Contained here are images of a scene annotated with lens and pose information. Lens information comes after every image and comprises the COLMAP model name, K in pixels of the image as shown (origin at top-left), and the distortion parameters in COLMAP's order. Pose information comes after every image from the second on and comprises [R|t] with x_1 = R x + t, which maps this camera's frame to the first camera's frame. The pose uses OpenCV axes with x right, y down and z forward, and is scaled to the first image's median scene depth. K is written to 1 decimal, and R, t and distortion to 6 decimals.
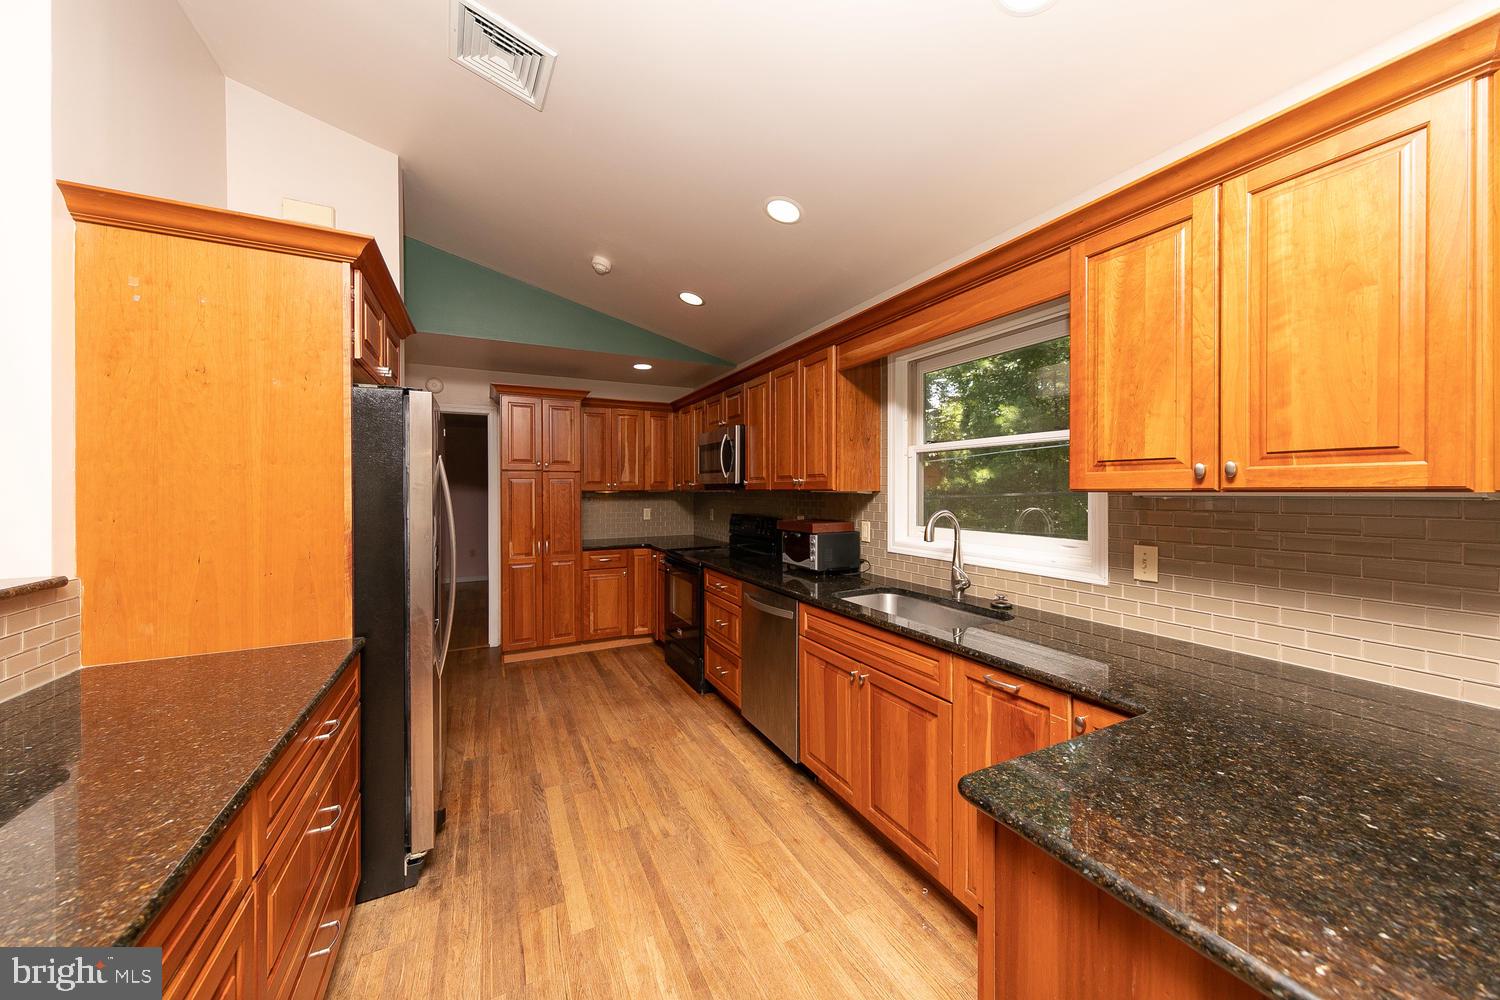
lens RADIAL K [[534.0, 0, 758.9], [0, 534.0, 488.9], [0, 0, 1]] dist [0.008732, 0.000079]
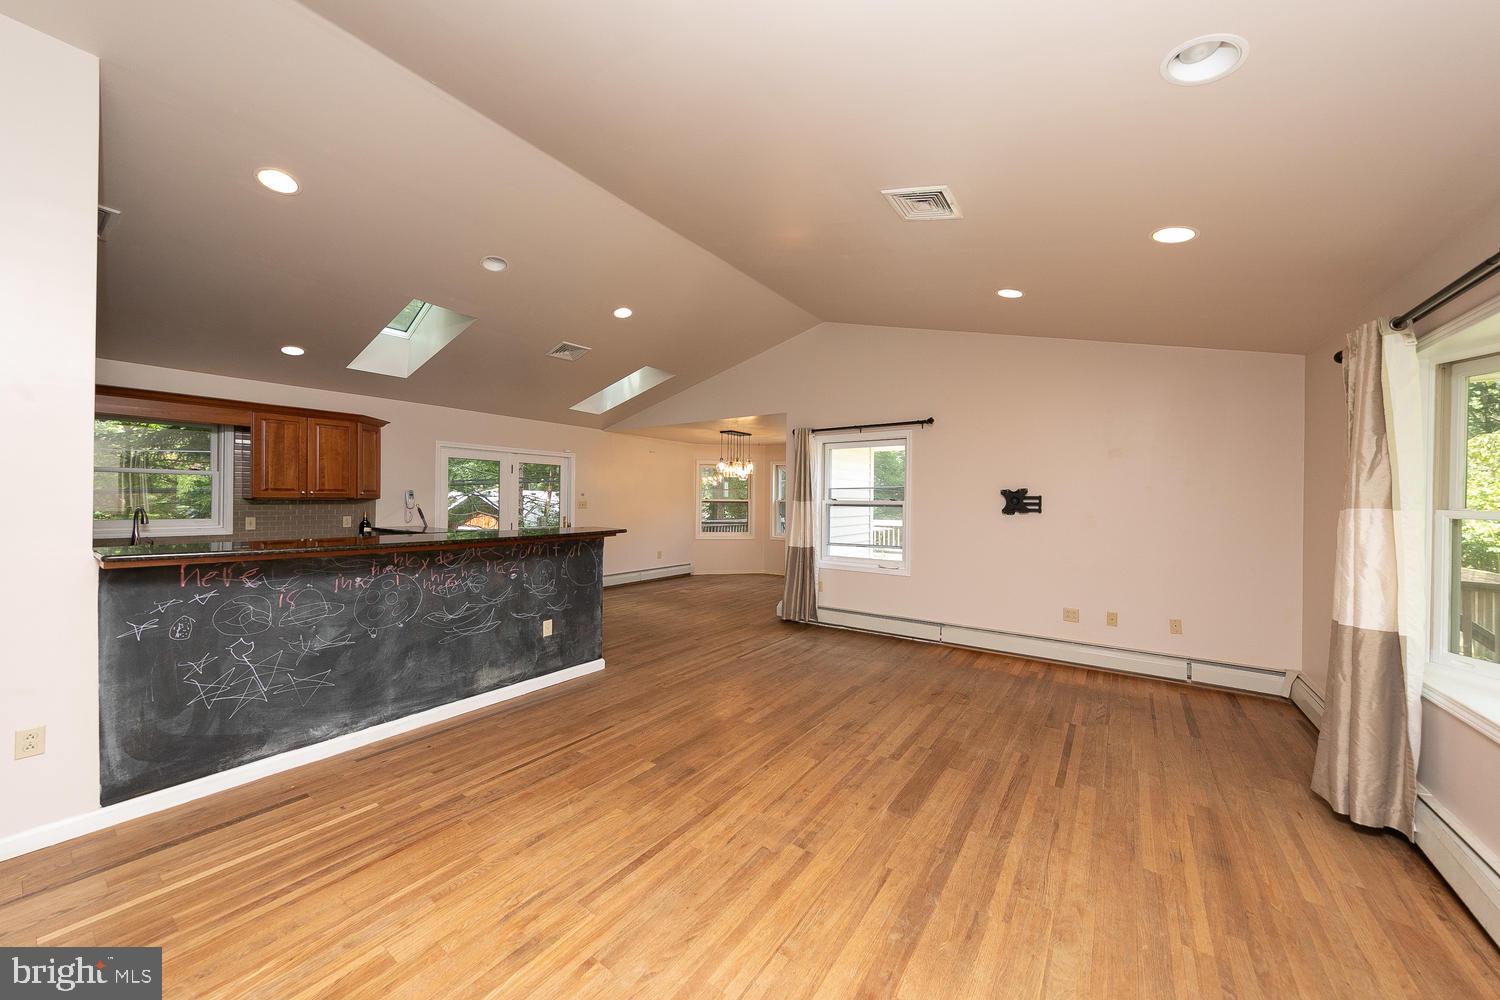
lens RADIAL K [[528.2, 0, 759.4], [0, 528.2, 499.0], [0, 0, 1]] dist [0.003223, -0.000218]
pose [[-0.475819, -0.000735, 0.879543, -1.808204], [-0.008364, 0.999958, -0.003690, 0.000209], [-0.879503, -0.009112, -0.475806, -0.018427]]
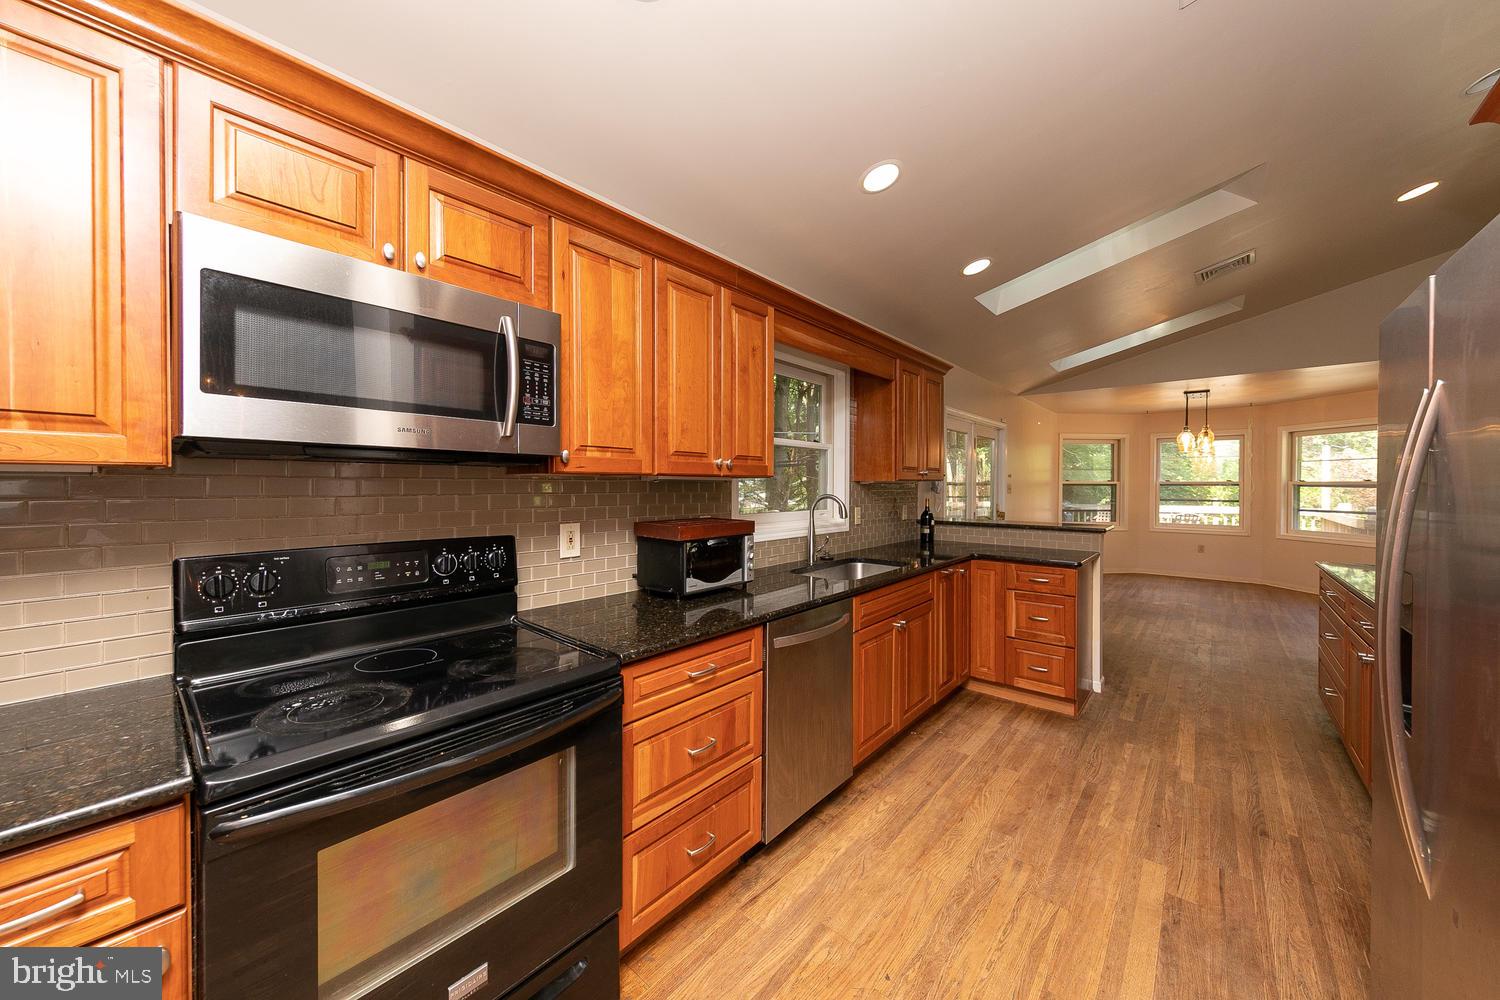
lens RADIAL K [[534.0, 0, 758.9], [0, 534.0, 488.9], [0, 0, 1]] dist [0.008732, 0.000079]
pose [[-0.385417, -0.003910, 0.922734, -0.614970], [-0.000530, 0.999992, 0.004016, 0.016975], [-0.922742, 0.001059, -0.385416, 1.294801]]
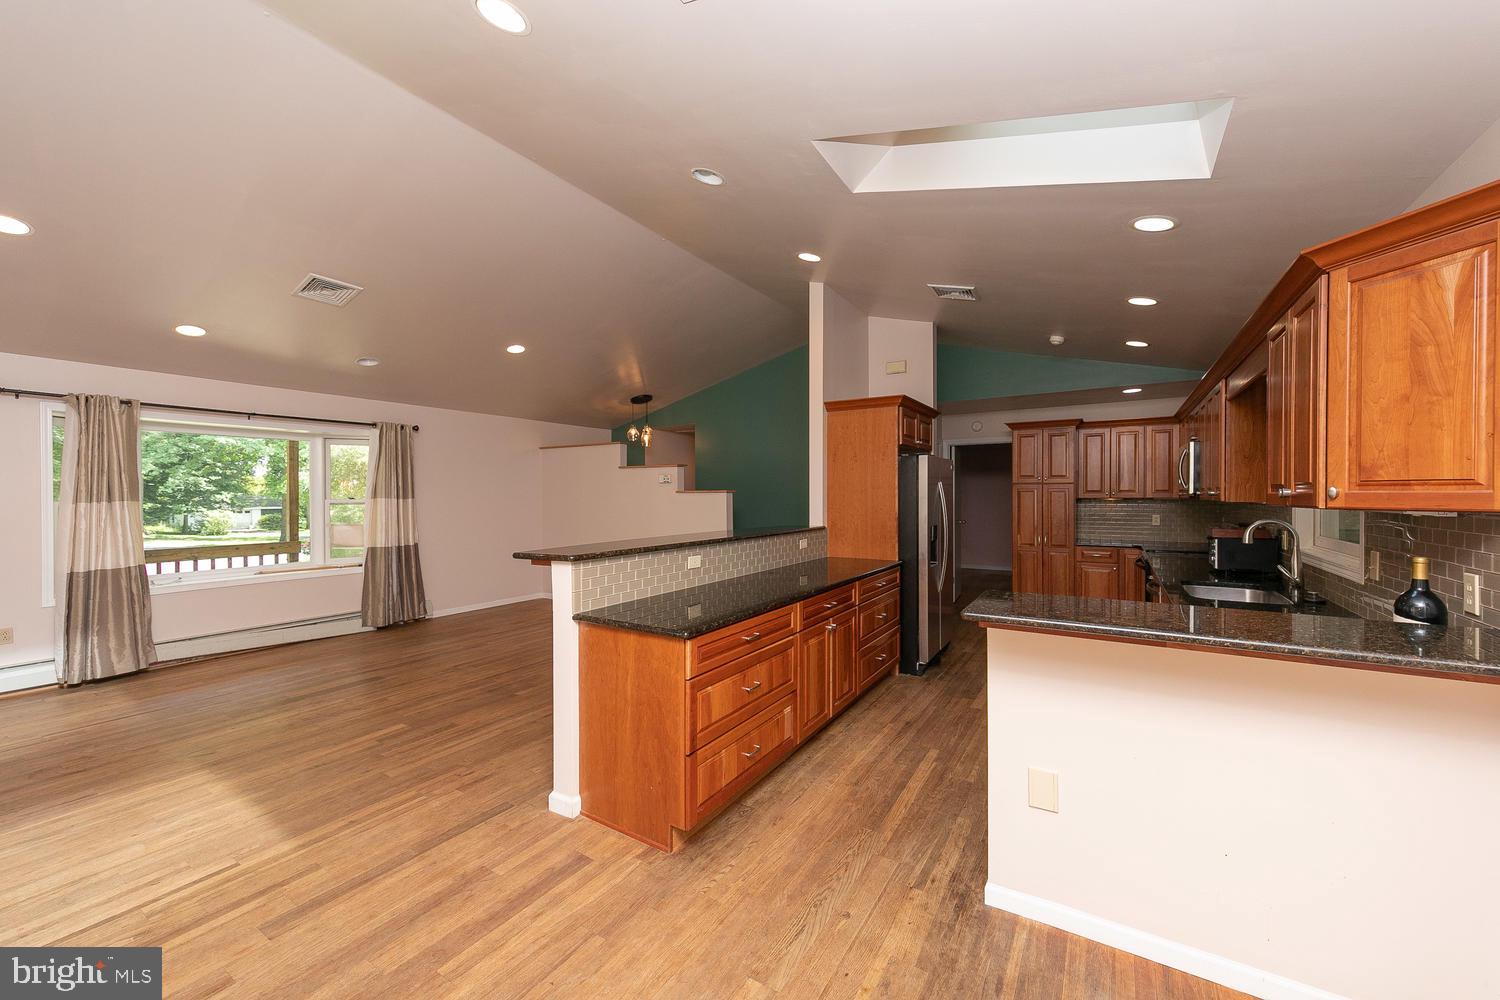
lens RADIAL K [[569.9, 0, 750.0], [0, 569.9, 500.0], [0, 0, 1]] dist [0.003434, 0.000276]
pose [[0.508025, 0.010587, -0.861277, 0.681616], [0.000828, 0.999918, 0.012779, -0.017173], [0.861342, -0.007205, 0.507975, -0.536137]]
